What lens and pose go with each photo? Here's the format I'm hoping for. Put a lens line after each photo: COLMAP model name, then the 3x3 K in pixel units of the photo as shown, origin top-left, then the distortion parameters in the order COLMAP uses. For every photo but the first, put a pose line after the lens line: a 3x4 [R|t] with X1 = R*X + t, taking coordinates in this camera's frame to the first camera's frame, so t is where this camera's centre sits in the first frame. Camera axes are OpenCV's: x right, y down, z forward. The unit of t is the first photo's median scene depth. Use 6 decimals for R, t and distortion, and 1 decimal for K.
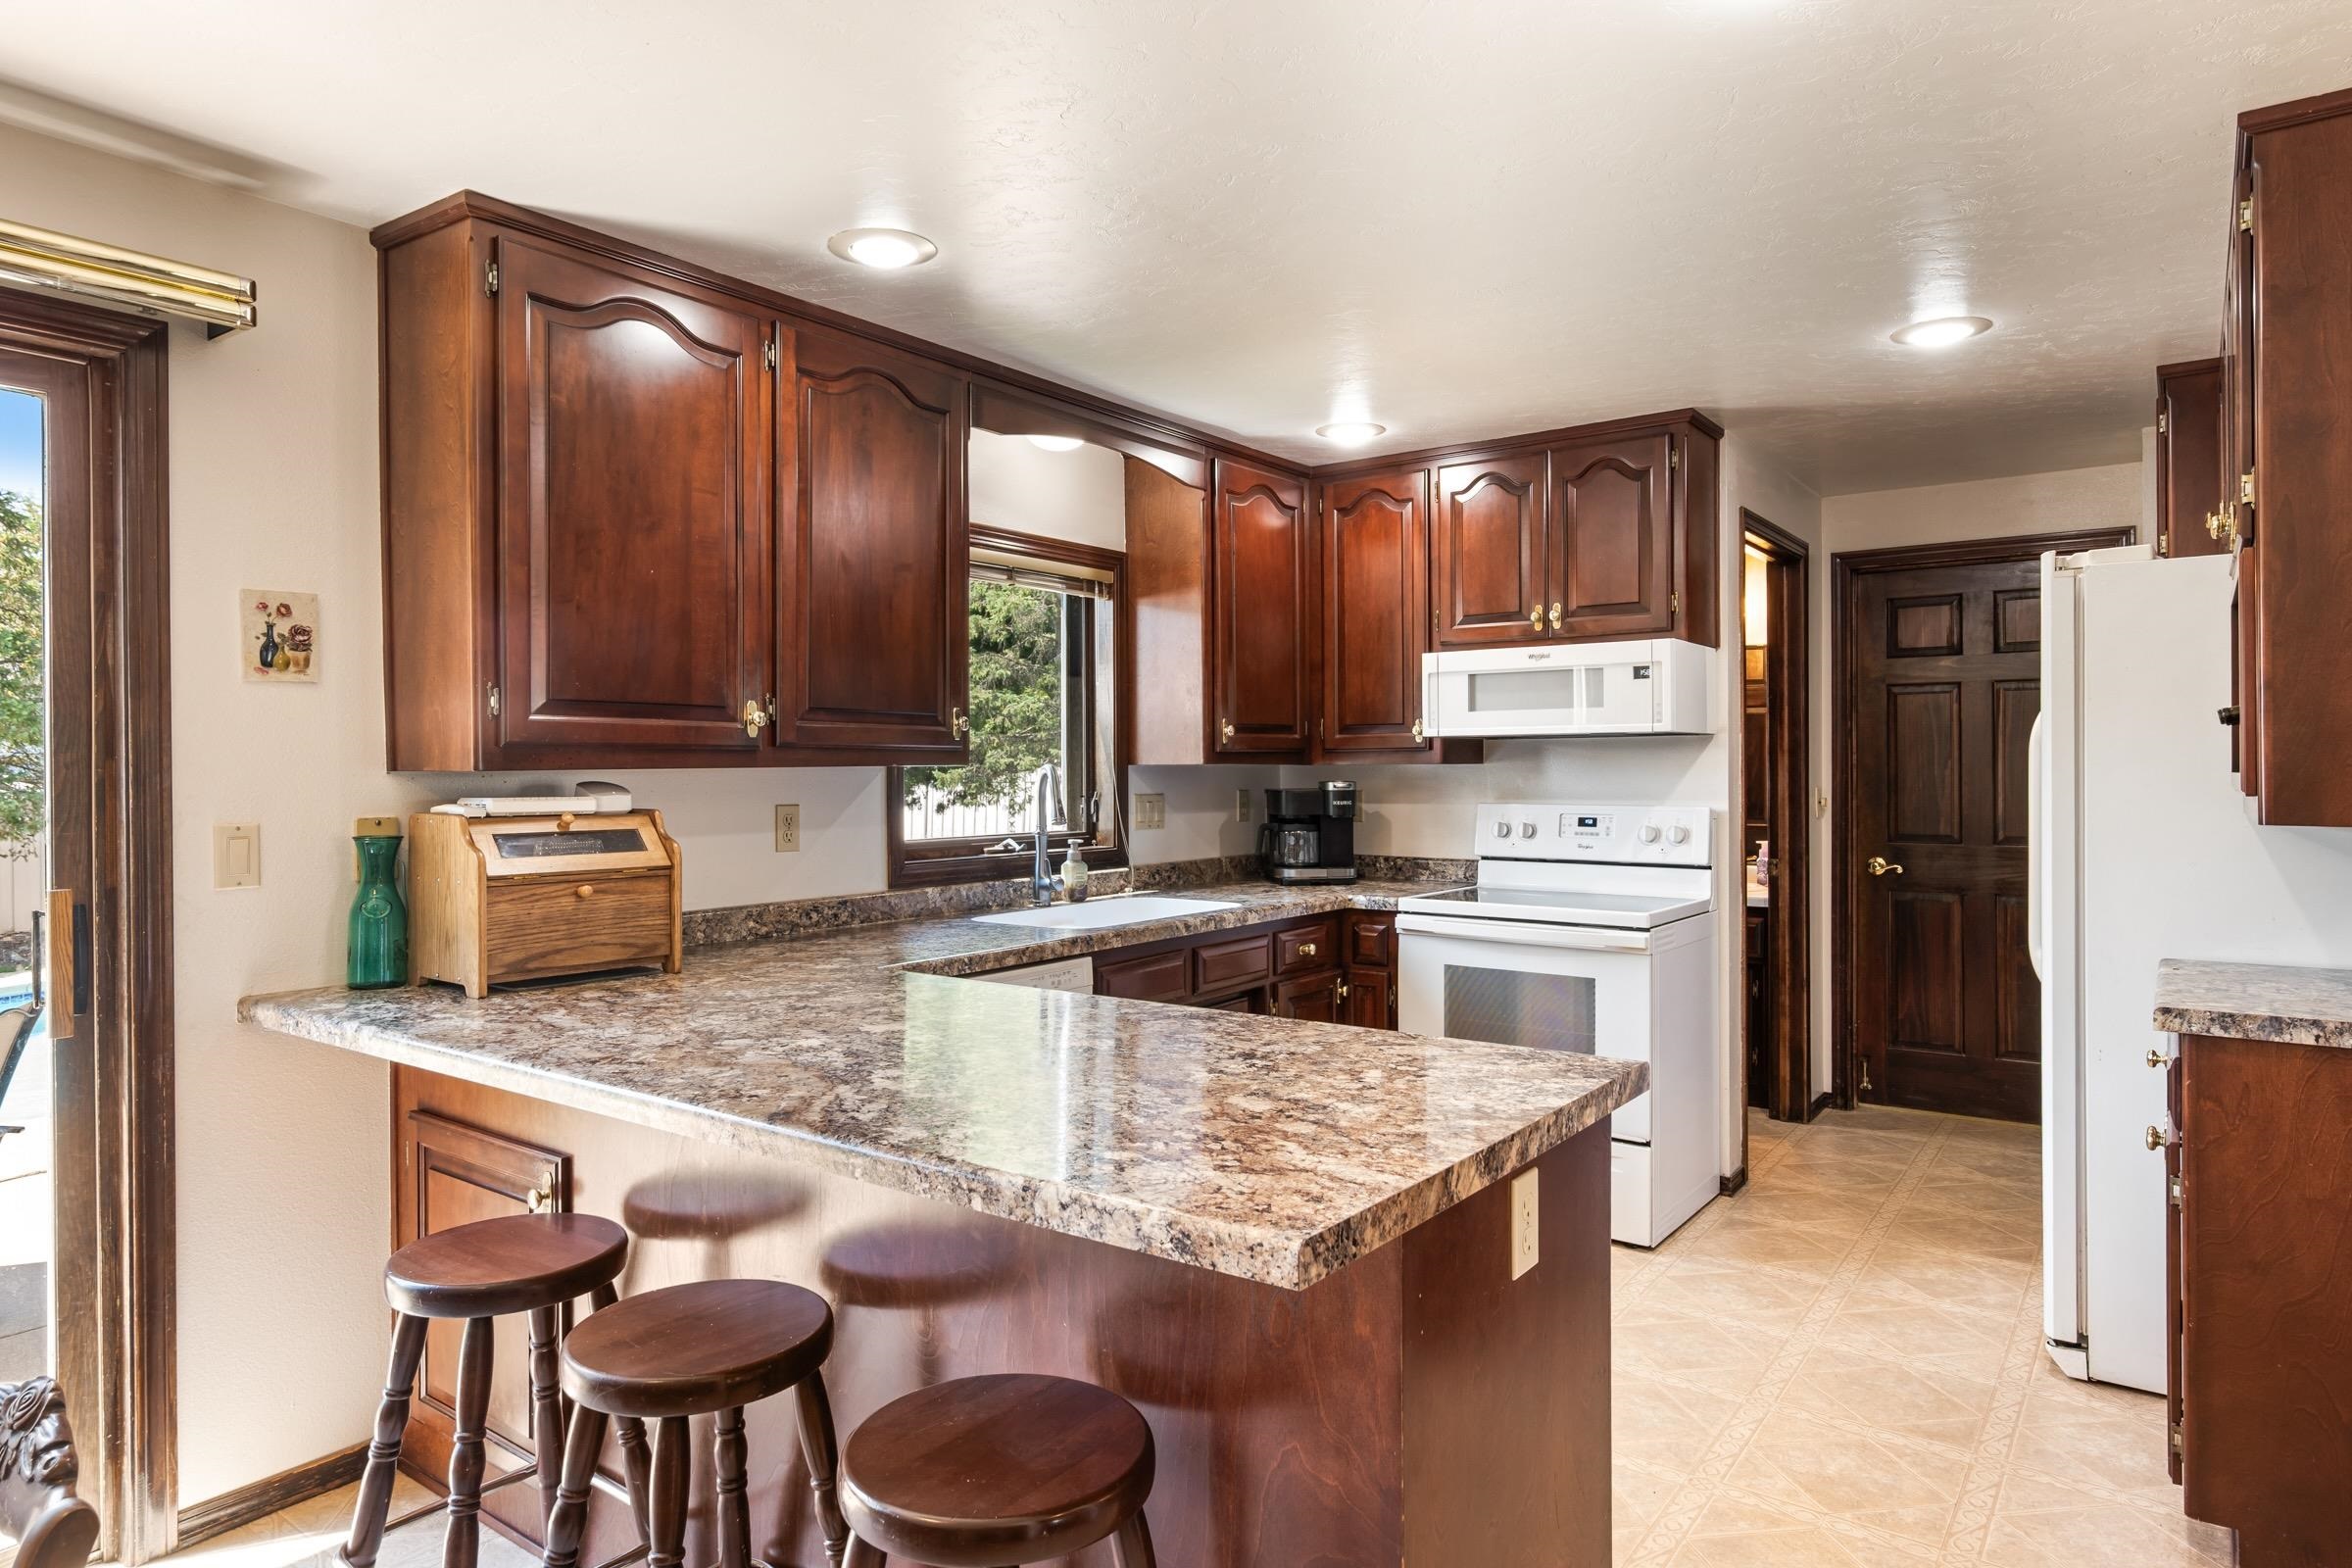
lens RADIAL K [[1377.2, 0, 1176.4], [0, 1377.2, 775.6], [0, 0, 1]] dist [0.003731, 0.001941]
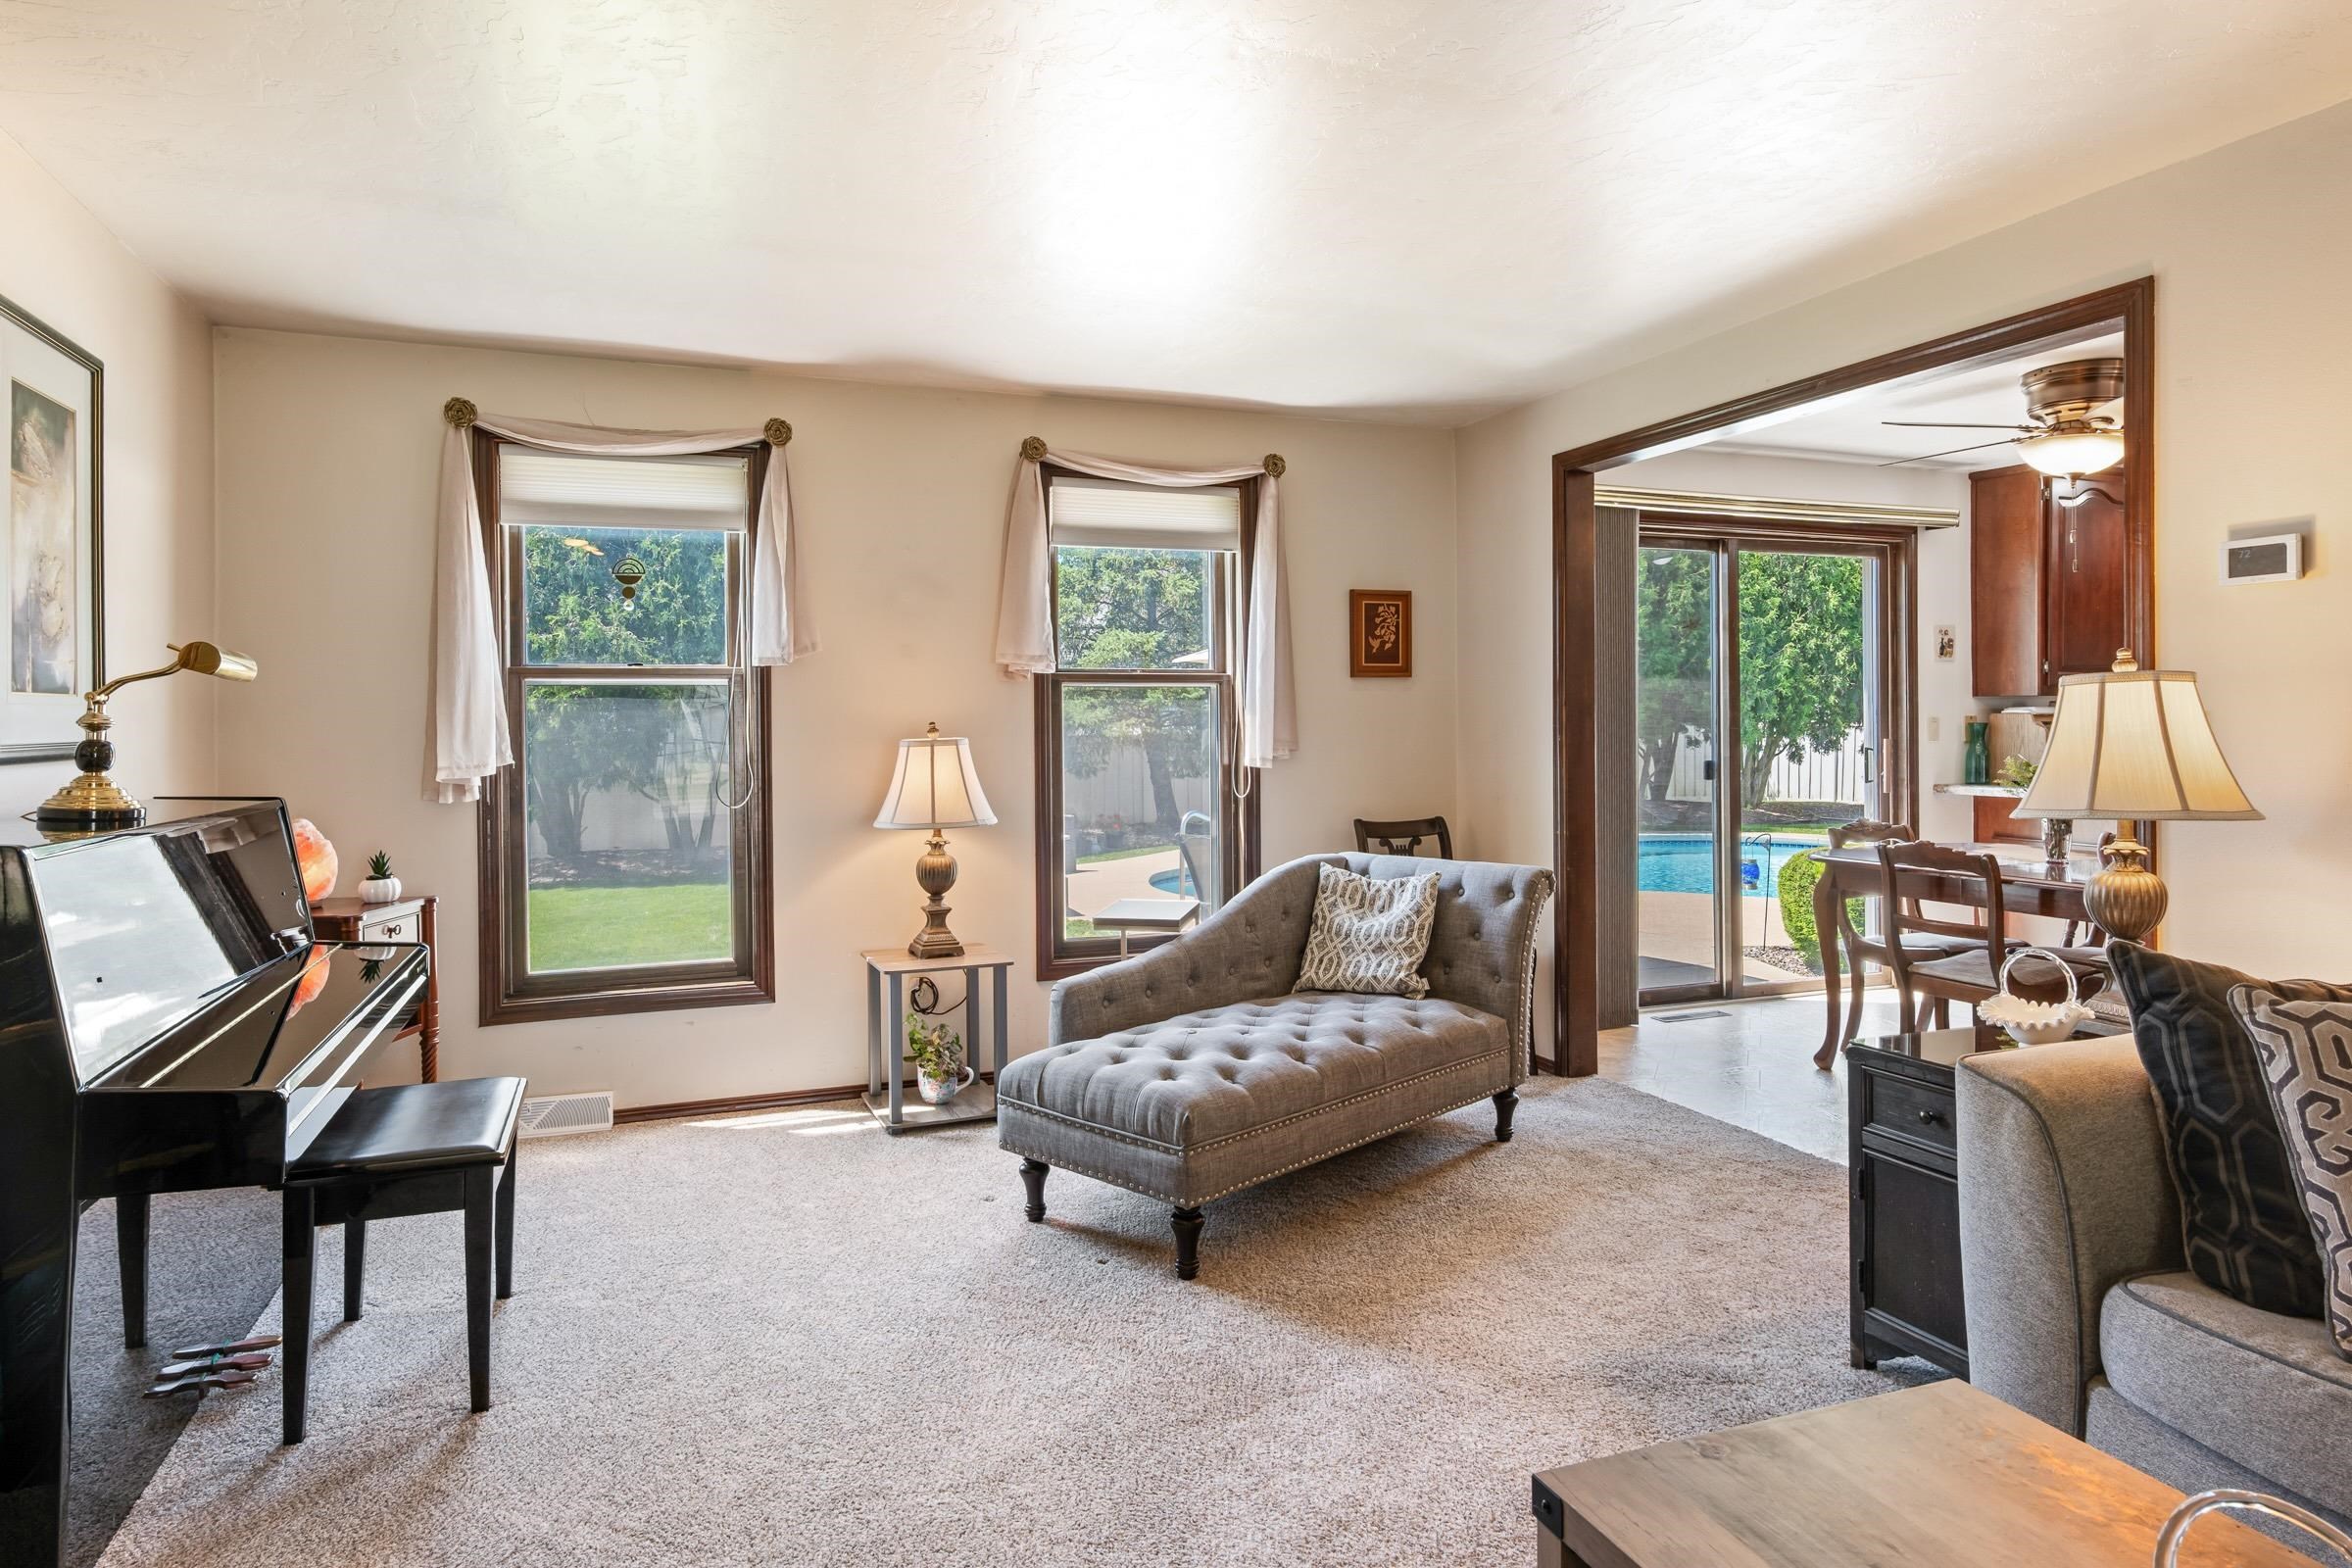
lens RADIAL K [[1355.7, 0, 1172.5], [0, 1355.7, 720.3], [0, 0, 1]] dist [-0.002986, 0.000306]
pose [[0.845097, -0.001299, -0.534612, -0.361636], [-0.001836, 0.999984, -0.005331, 0.039214], [0.534610, 0.005486, 0.845081, -1.286209]]
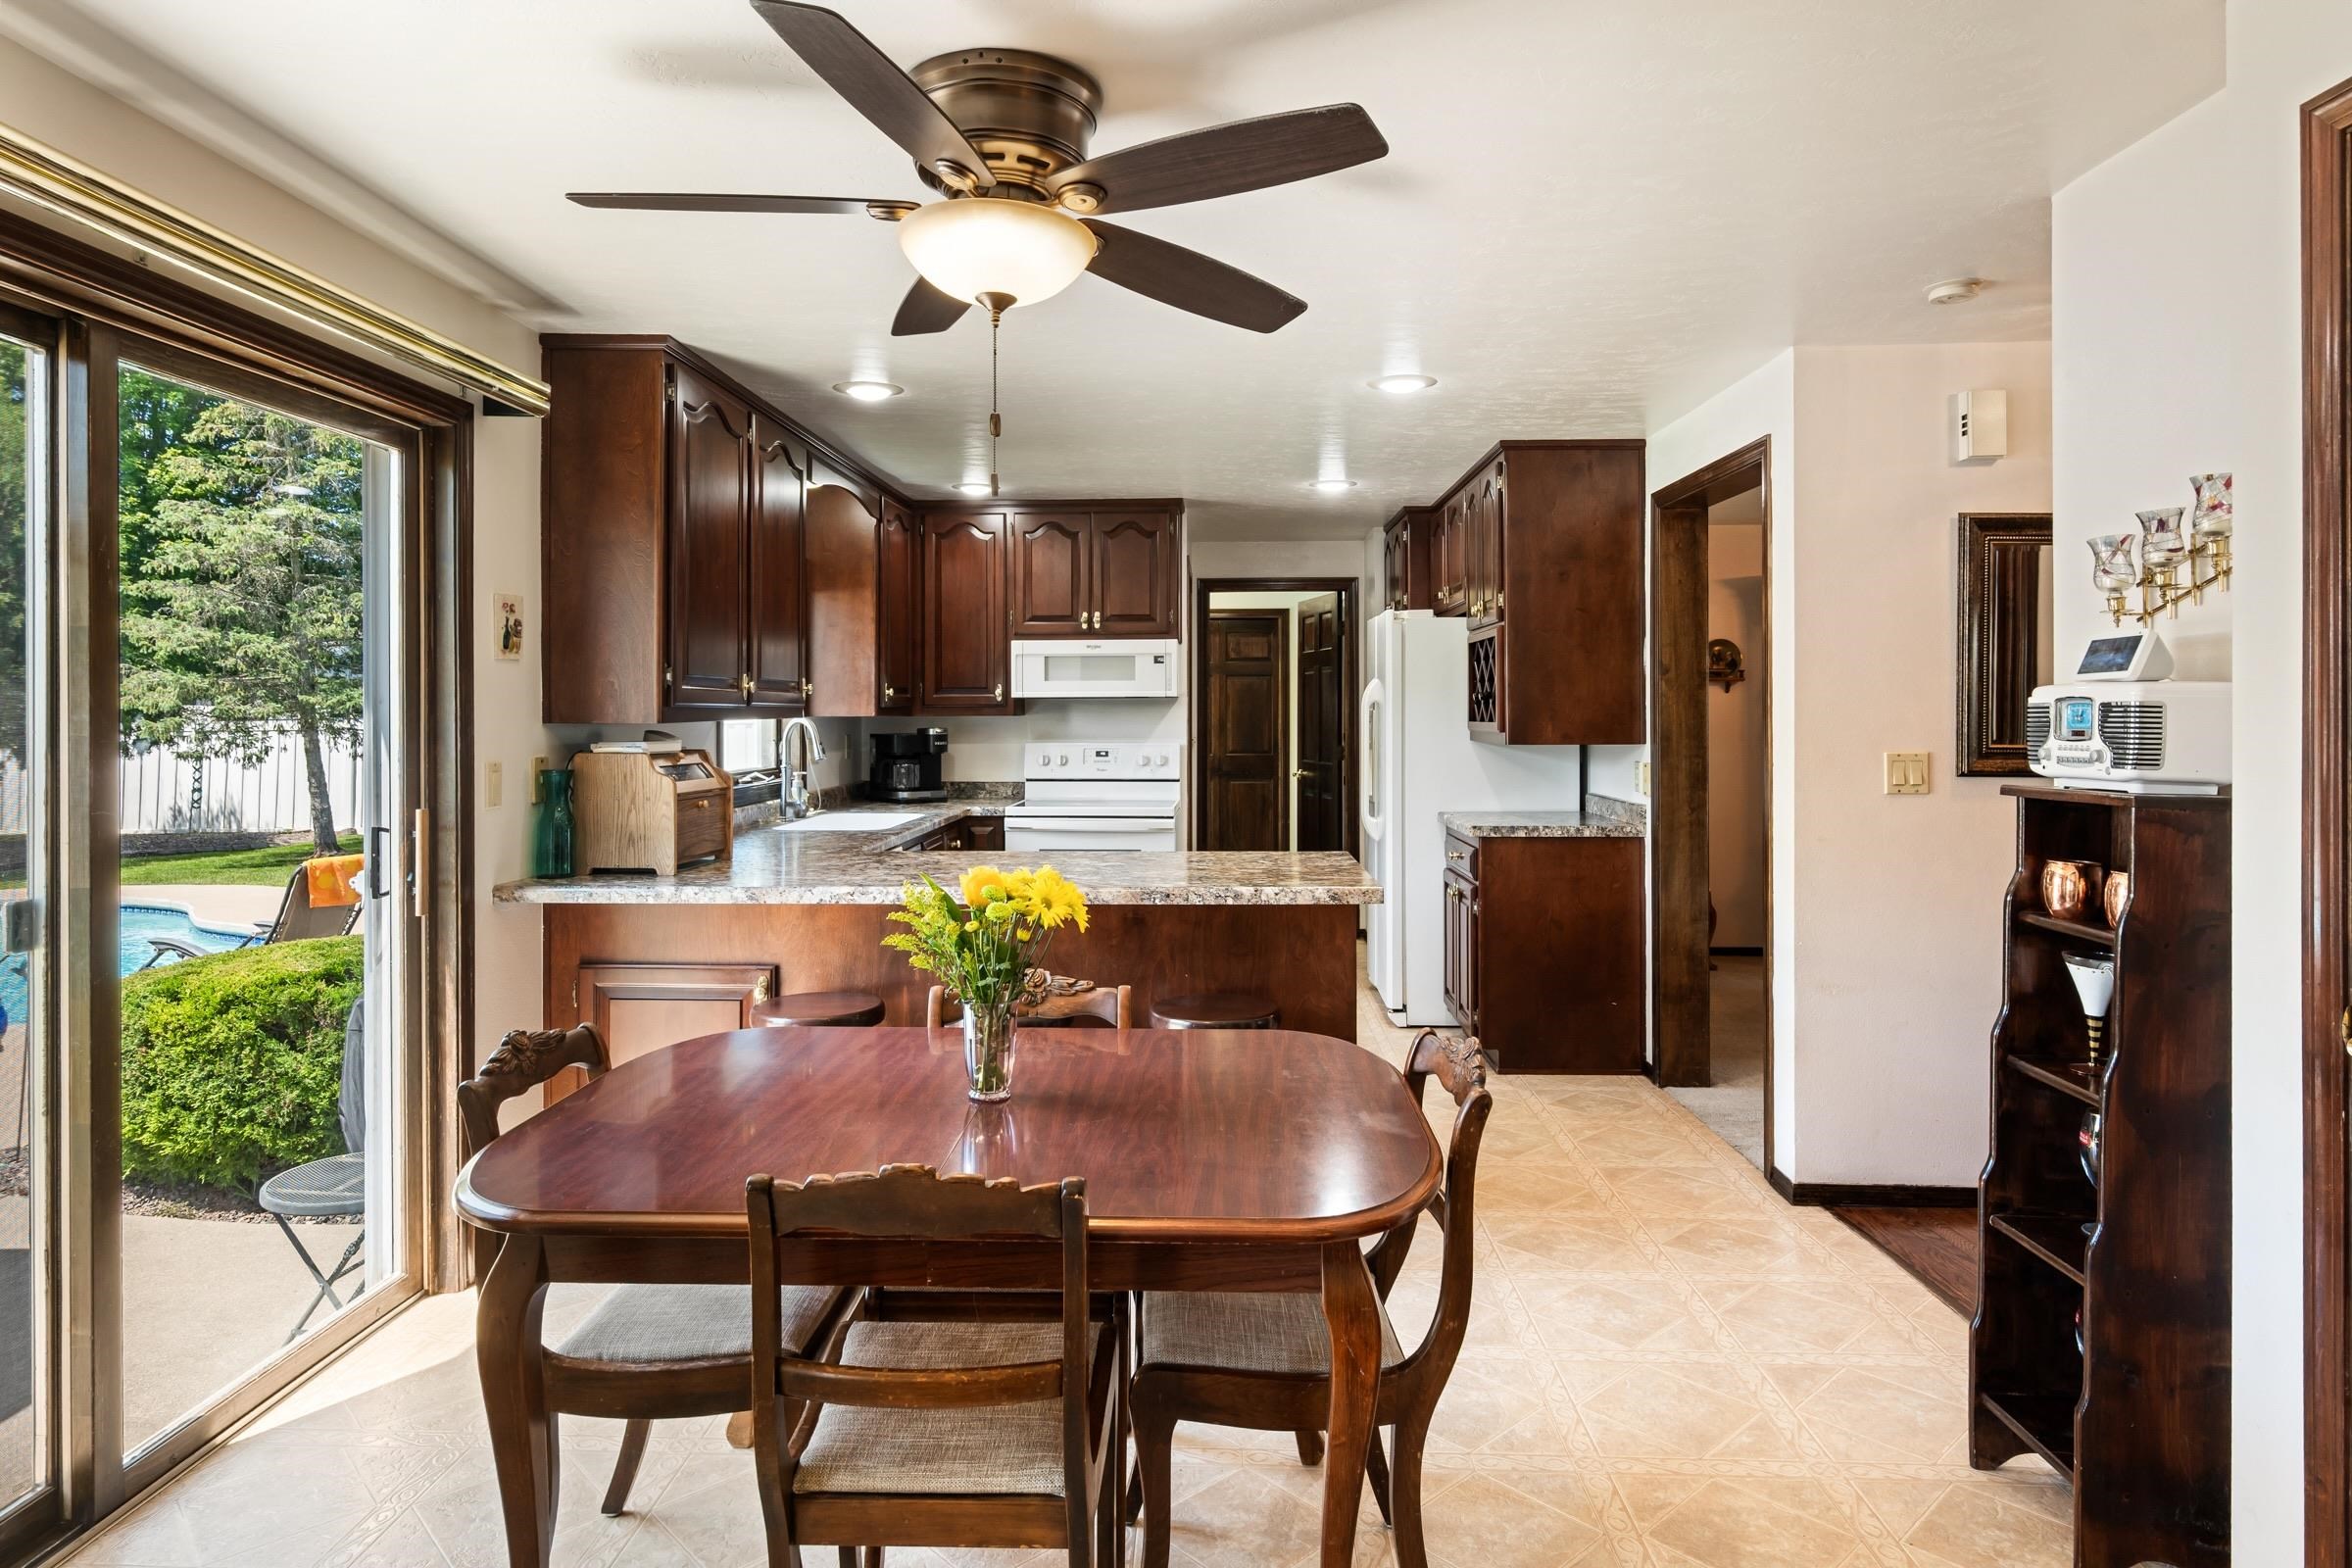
lens RADIAL K [[1355.7, 0, 1172.5], [0, 1355.7, 720.3], [0, 0, 1]] dist [-0.002986, 0.000306]
pose [[0.823864, -0.001691, 0.566785, -0.608327], [0.002329, 0.999997, -0.000402, -0.003298], [-0.566783, 0.001651, 0.823866, -0.351566]]
